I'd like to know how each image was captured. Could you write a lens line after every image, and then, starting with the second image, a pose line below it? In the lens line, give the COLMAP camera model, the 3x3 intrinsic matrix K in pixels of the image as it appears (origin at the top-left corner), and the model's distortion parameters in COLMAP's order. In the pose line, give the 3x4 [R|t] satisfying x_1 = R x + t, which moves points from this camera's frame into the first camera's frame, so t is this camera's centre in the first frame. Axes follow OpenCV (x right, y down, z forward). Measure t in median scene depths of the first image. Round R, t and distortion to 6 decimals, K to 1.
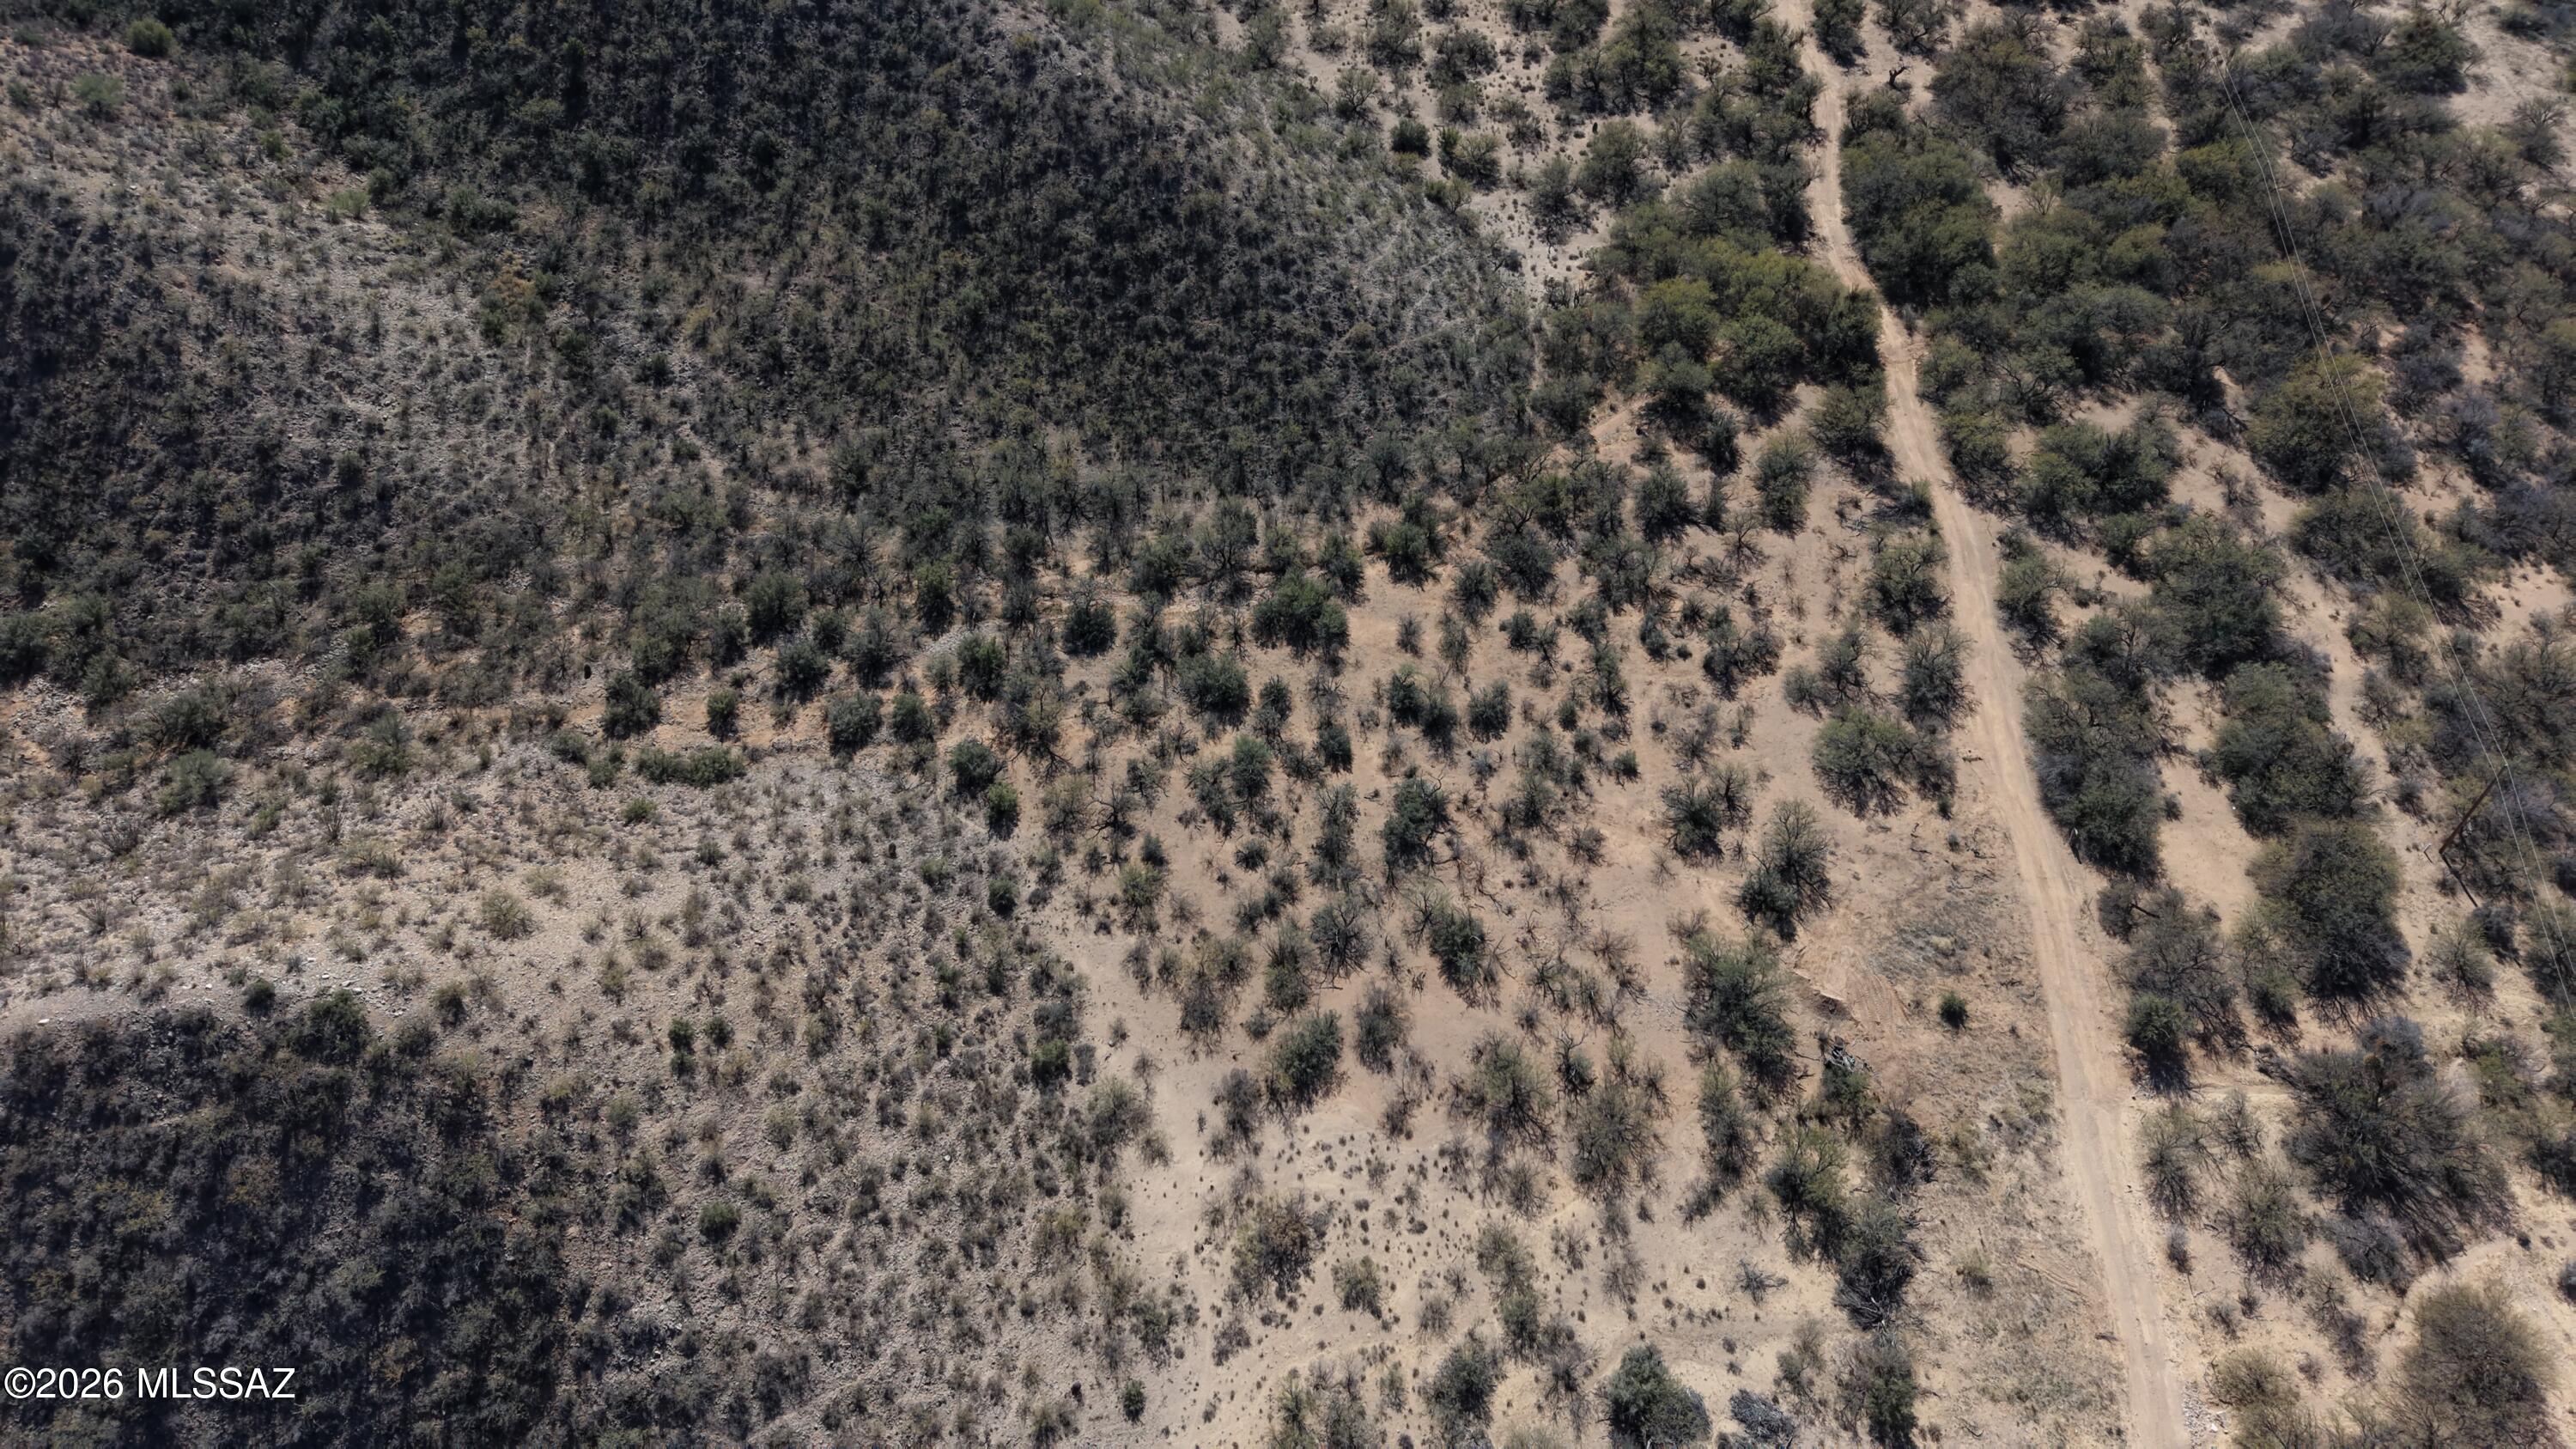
lens RADIAL K [[1719.3, 0, 1291.1], [0, 1719.3, 726.8], [0, 0, 1]] dist [0.046192, -0.053422]
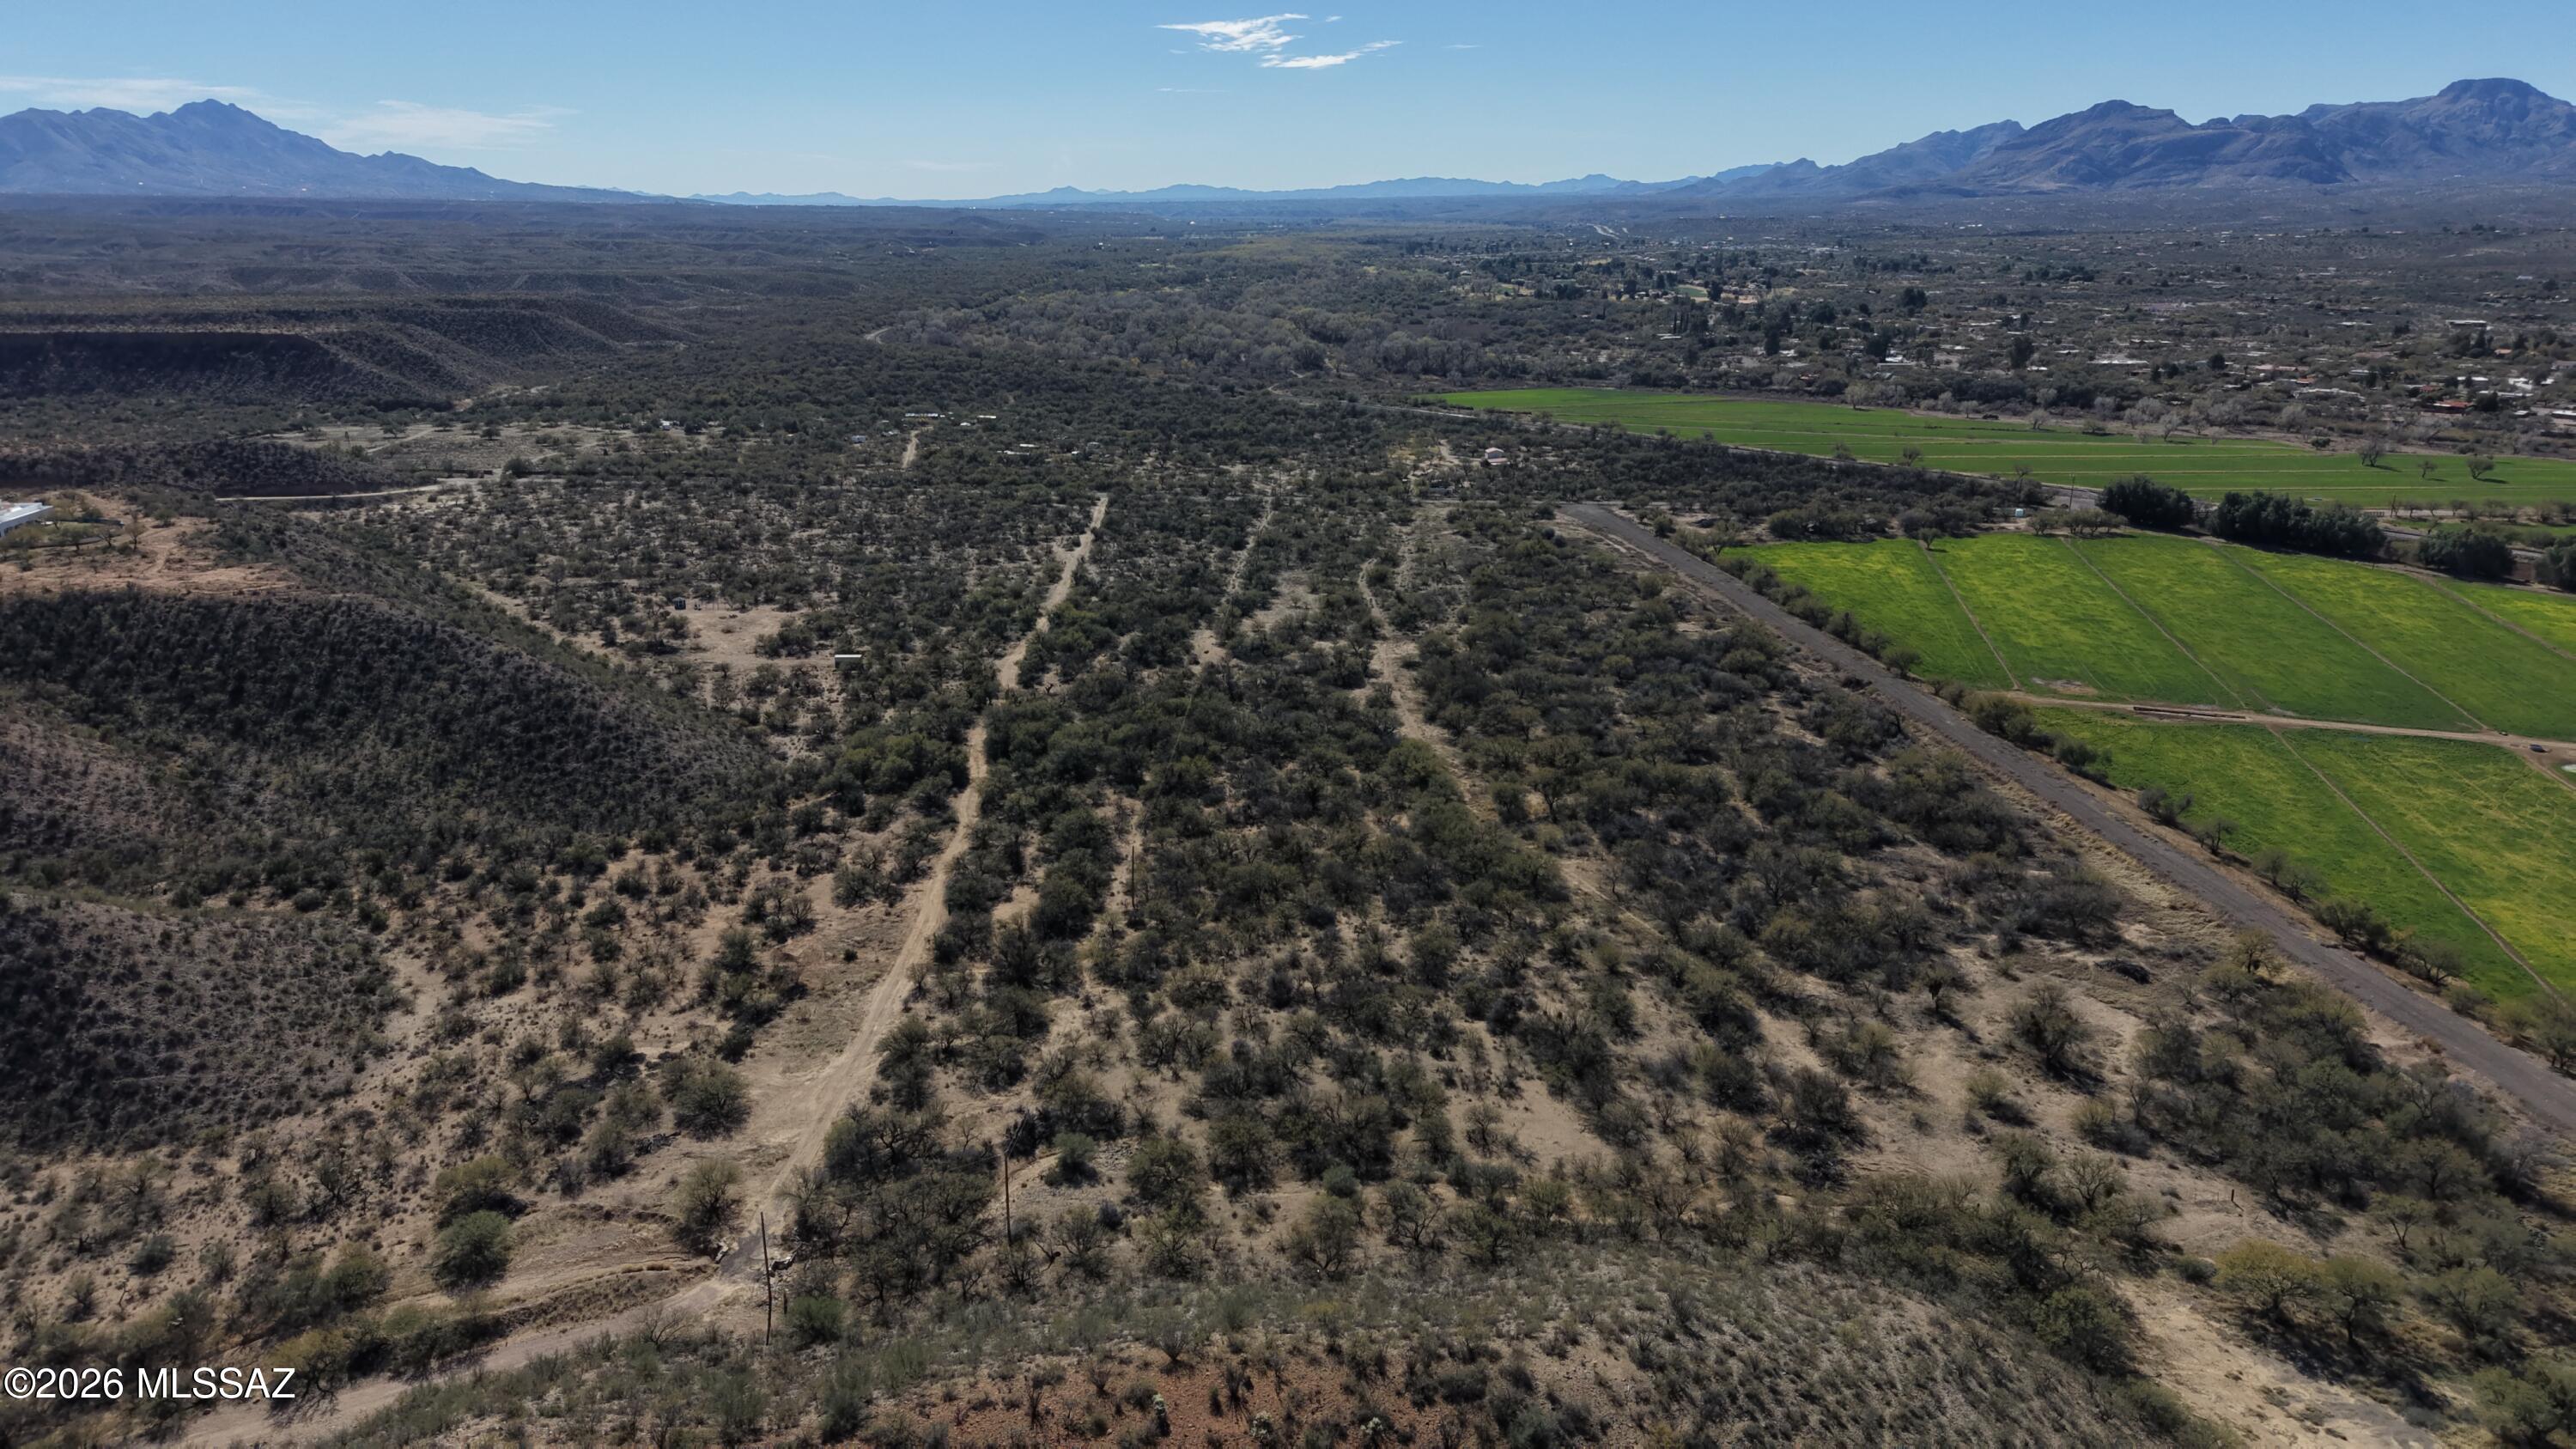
lens RADIAL K [[1719.3, 0, 1284.3], [0, 1719.3, 738.2], [0, 0, 1]] dist [0.046192, -0.053422]
pose [[0.990802, -0.037234, 0.130093, 0.548890], [0.096732, 0.867168, -0.488531, 0.851753], [-0.094622, 0.496621, 0.862794, -0.806374]]
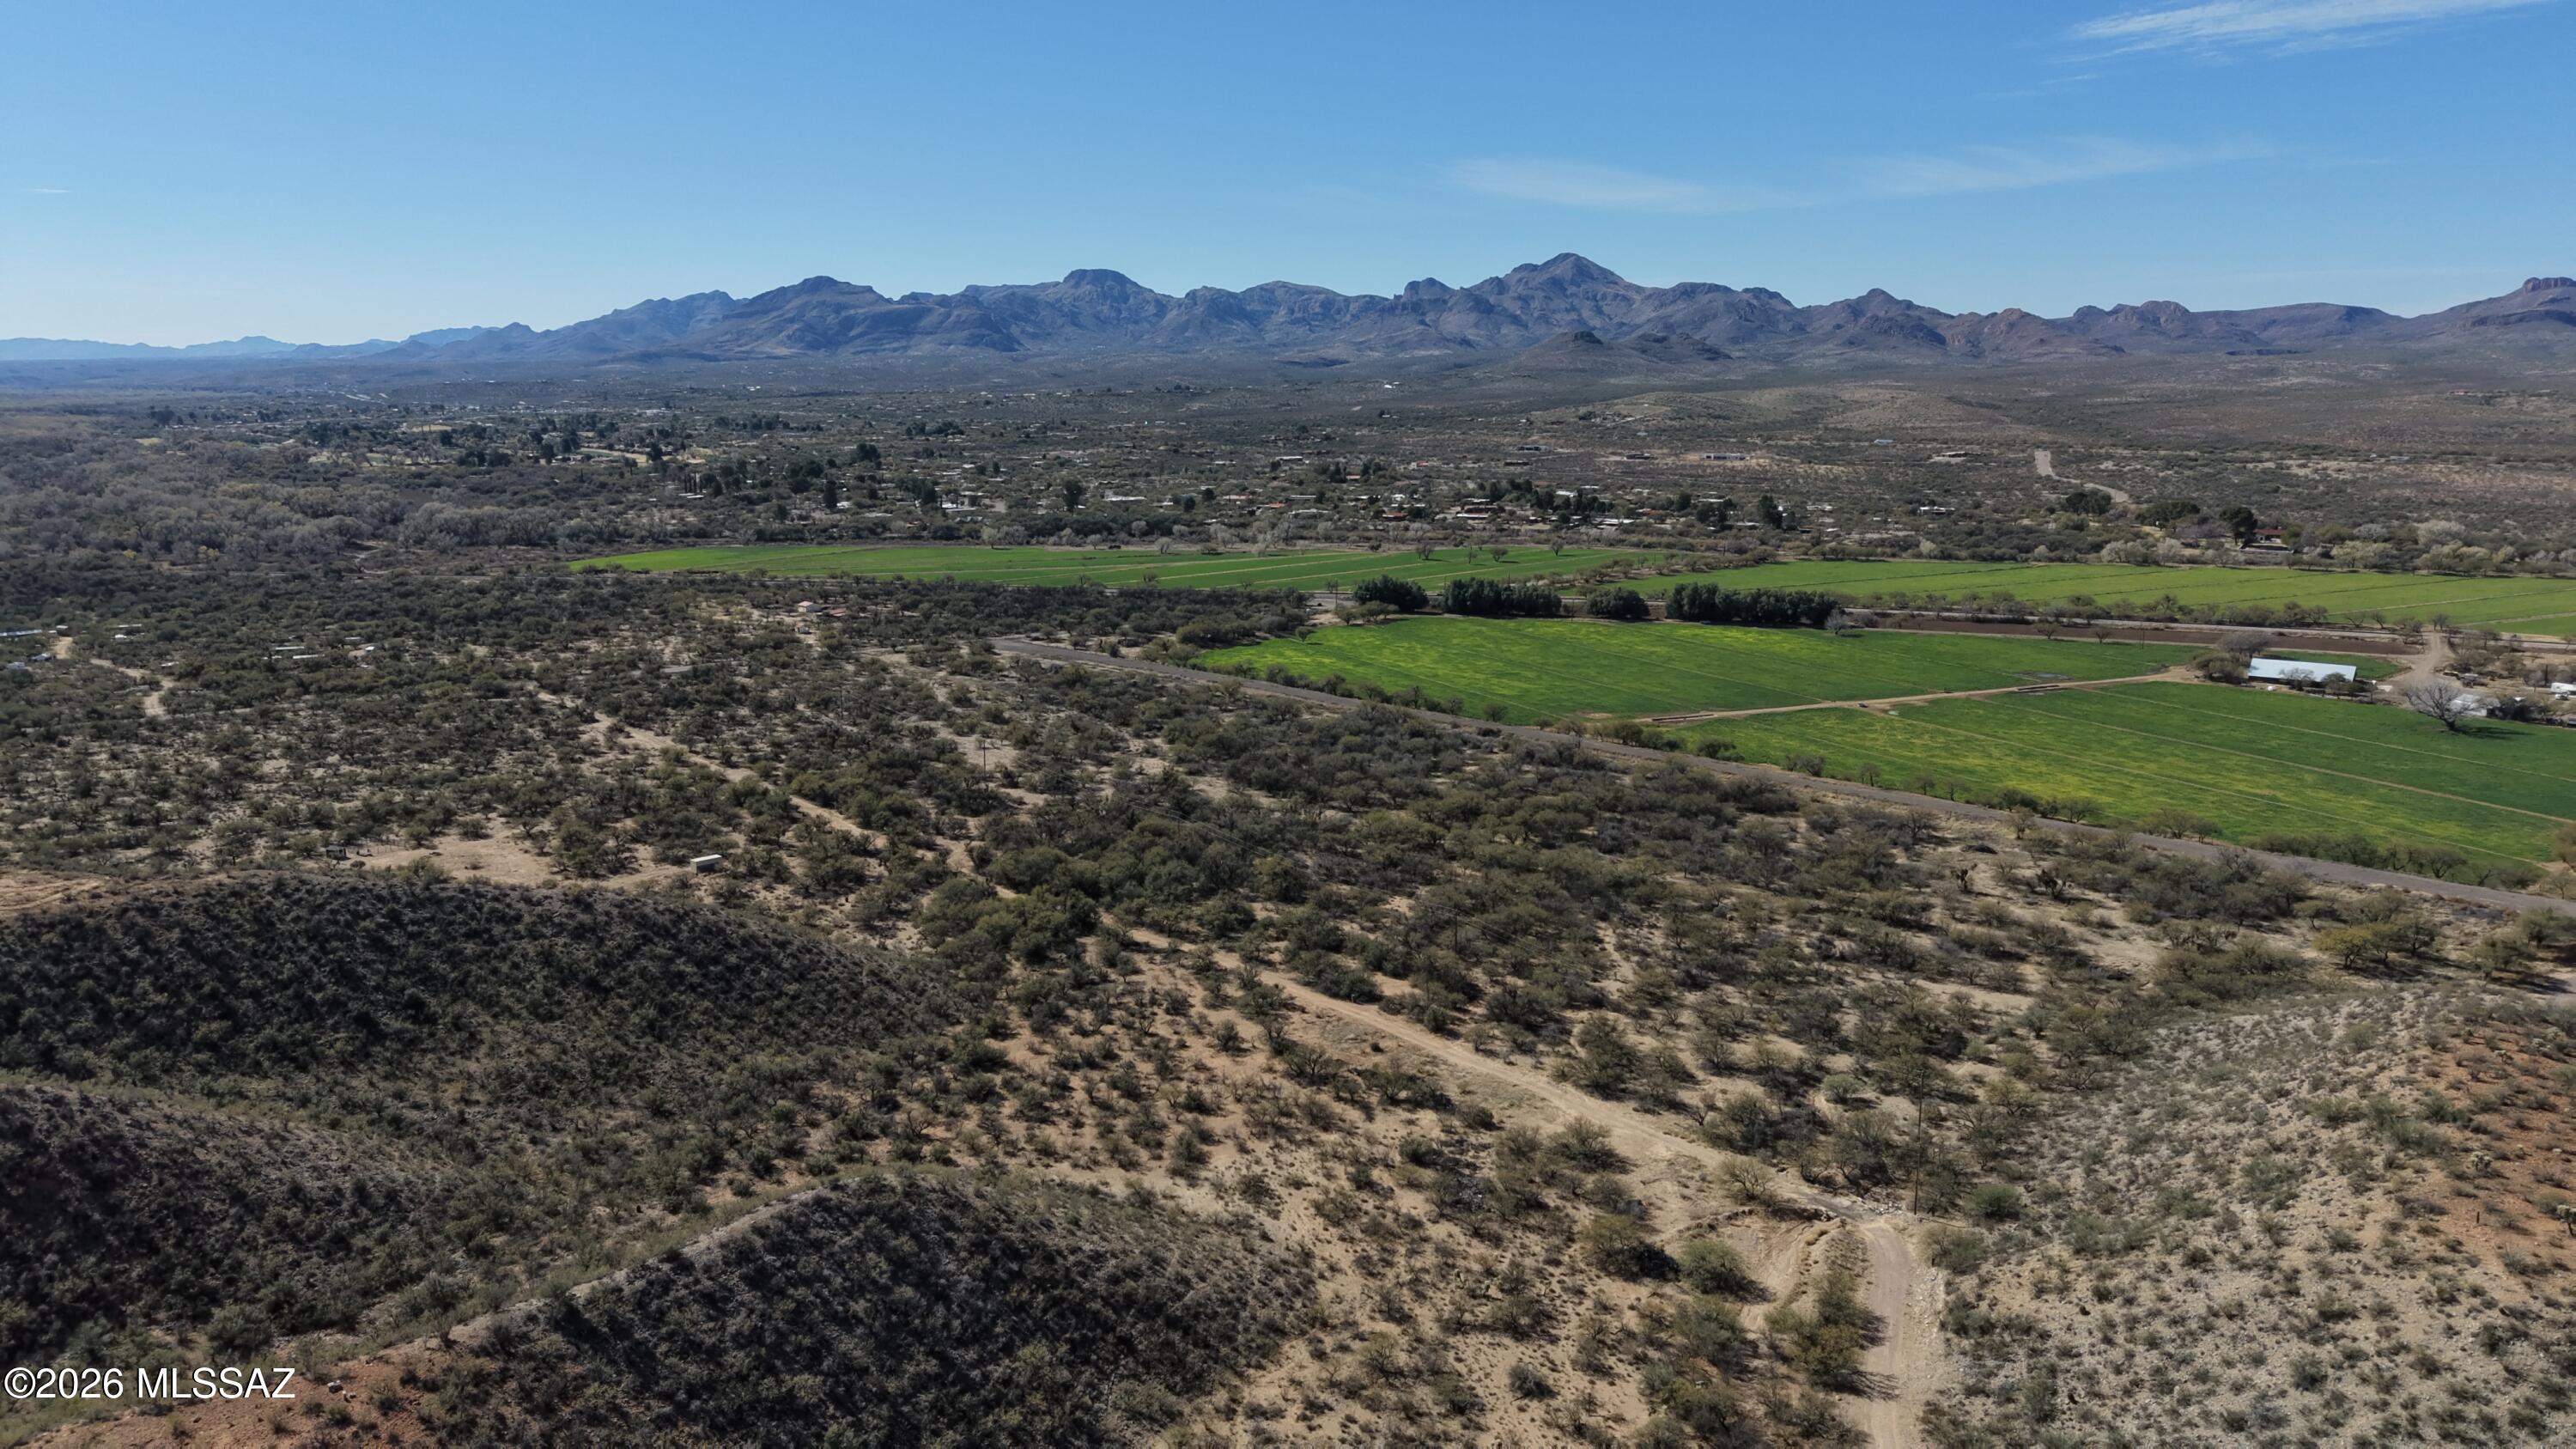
lens RADIAL K [[1719.3, 0, 1280.1], [0, 1719.3, 737.1], [0, 0, 1]] dist [0.046192, -0.053422]
pose [[0.670045, -0.156081, 0.725726, -1.050789], [0.542844, 0.769856, -0.335623, 0.452684], [-0.506320, 0.618838, 0.600566, -0.422277]]
